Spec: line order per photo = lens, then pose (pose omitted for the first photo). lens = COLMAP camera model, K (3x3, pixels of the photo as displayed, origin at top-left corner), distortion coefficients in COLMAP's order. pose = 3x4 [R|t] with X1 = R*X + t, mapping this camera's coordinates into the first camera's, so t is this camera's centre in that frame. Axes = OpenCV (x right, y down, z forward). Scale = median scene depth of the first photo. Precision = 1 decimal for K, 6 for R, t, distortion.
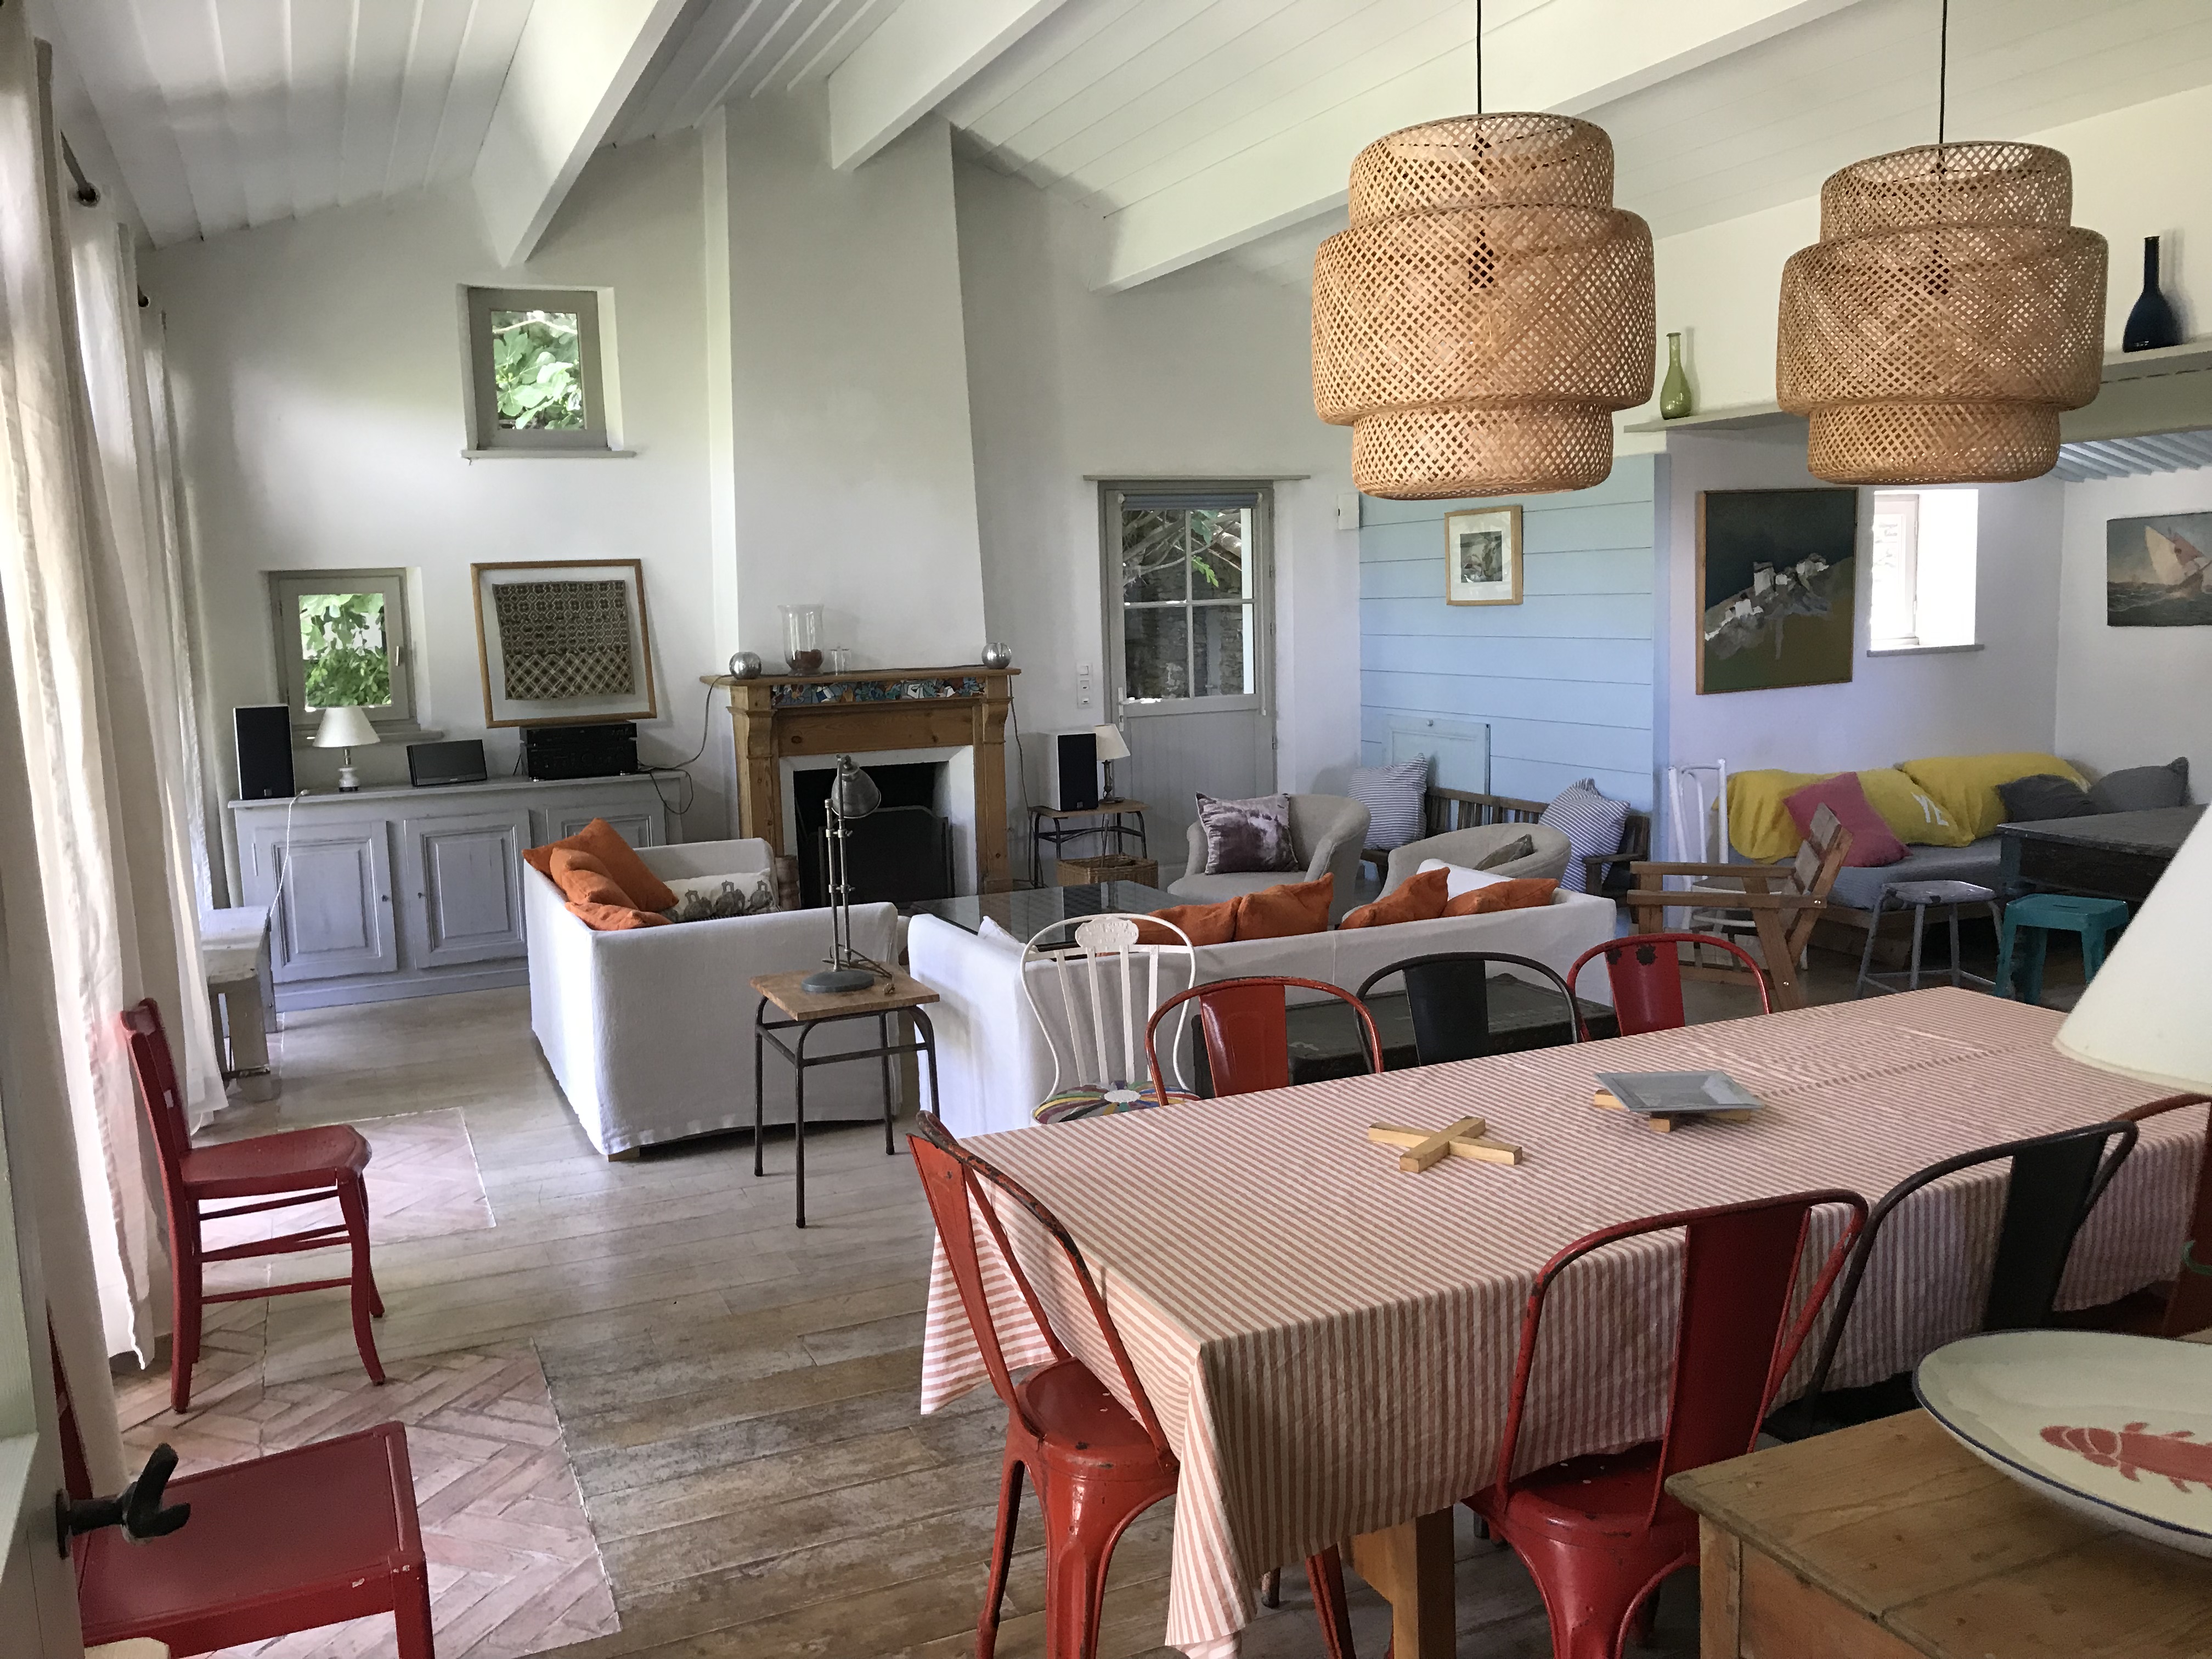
lens RADIAL K [[1806.4, 0, 1107.1], [0, 1806.4, 835.0], [0, 0, 1]] dist [0.002218, -0.028090]
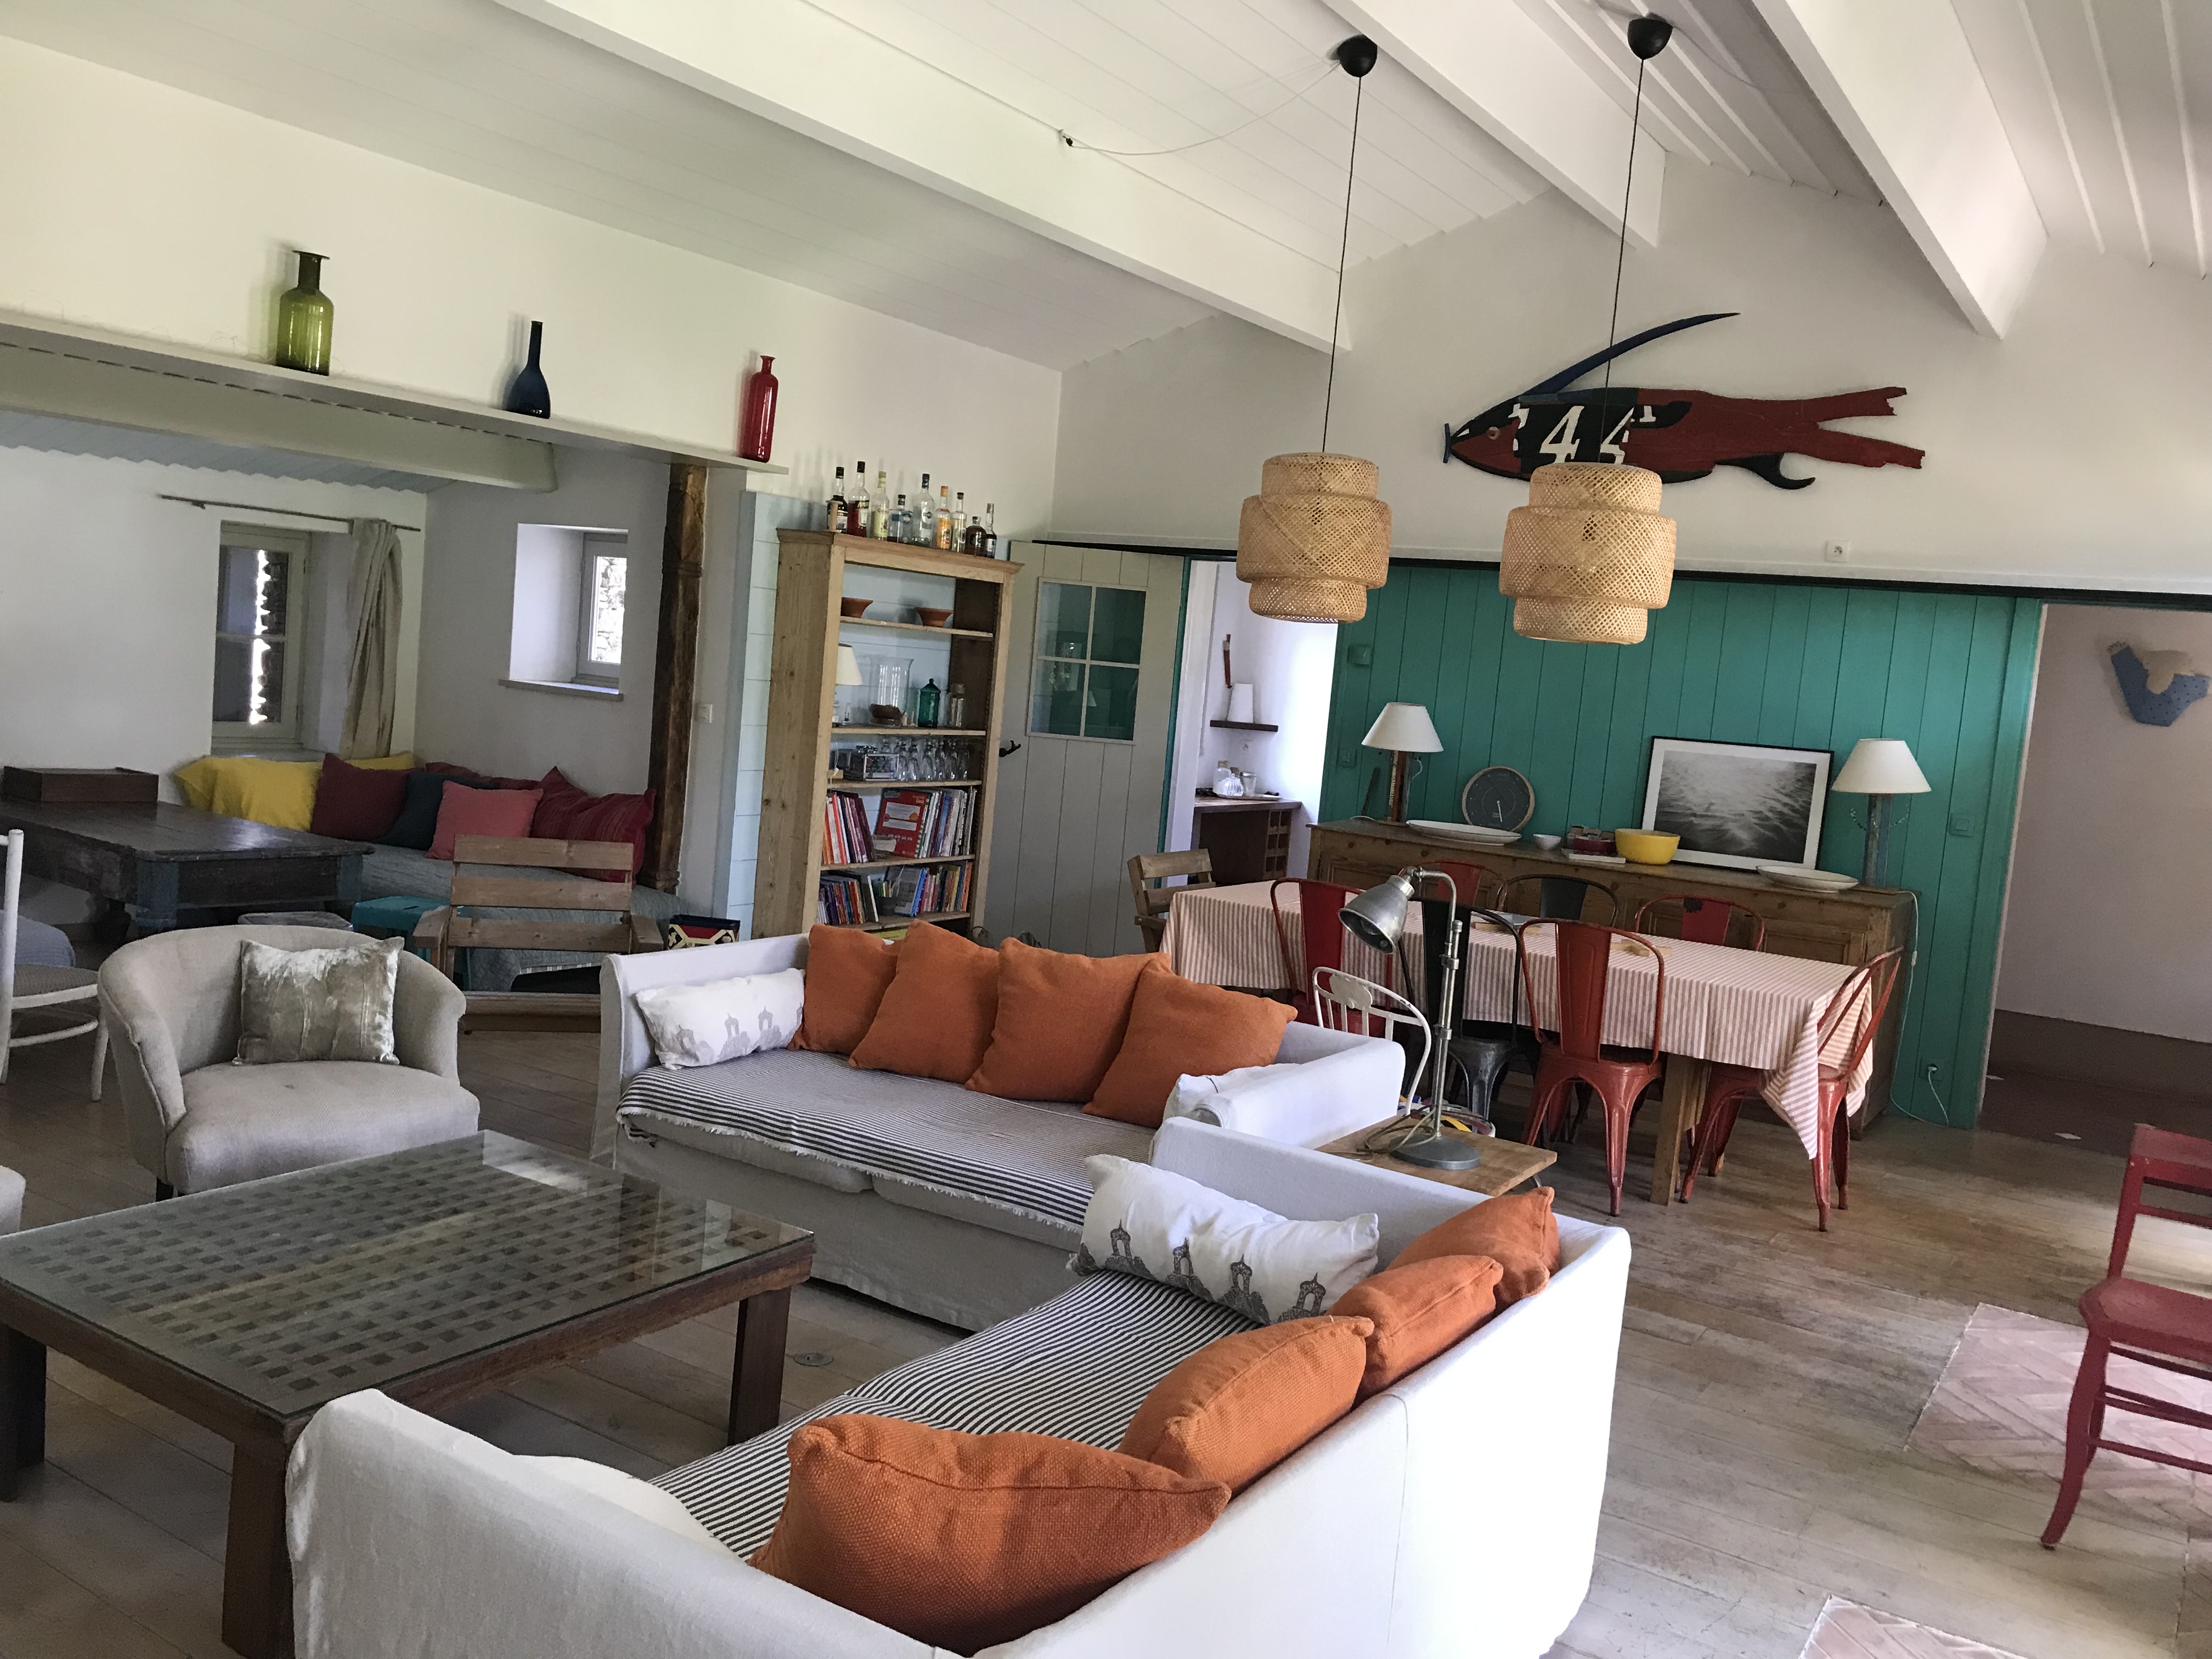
lens RADIAL K [[1806.4, 0, 1113.4], [0, 1806.4, 826.8], [0, 0, 1]] dist [0.002218, -0.028090]
pose [[-0.557200, -0.095592, 0.824858, -0.926982], [0.038097, 0.989363, 0.140391, -0.223736], [-0.829504, 0.109651, -0.547631, 2.015528]]
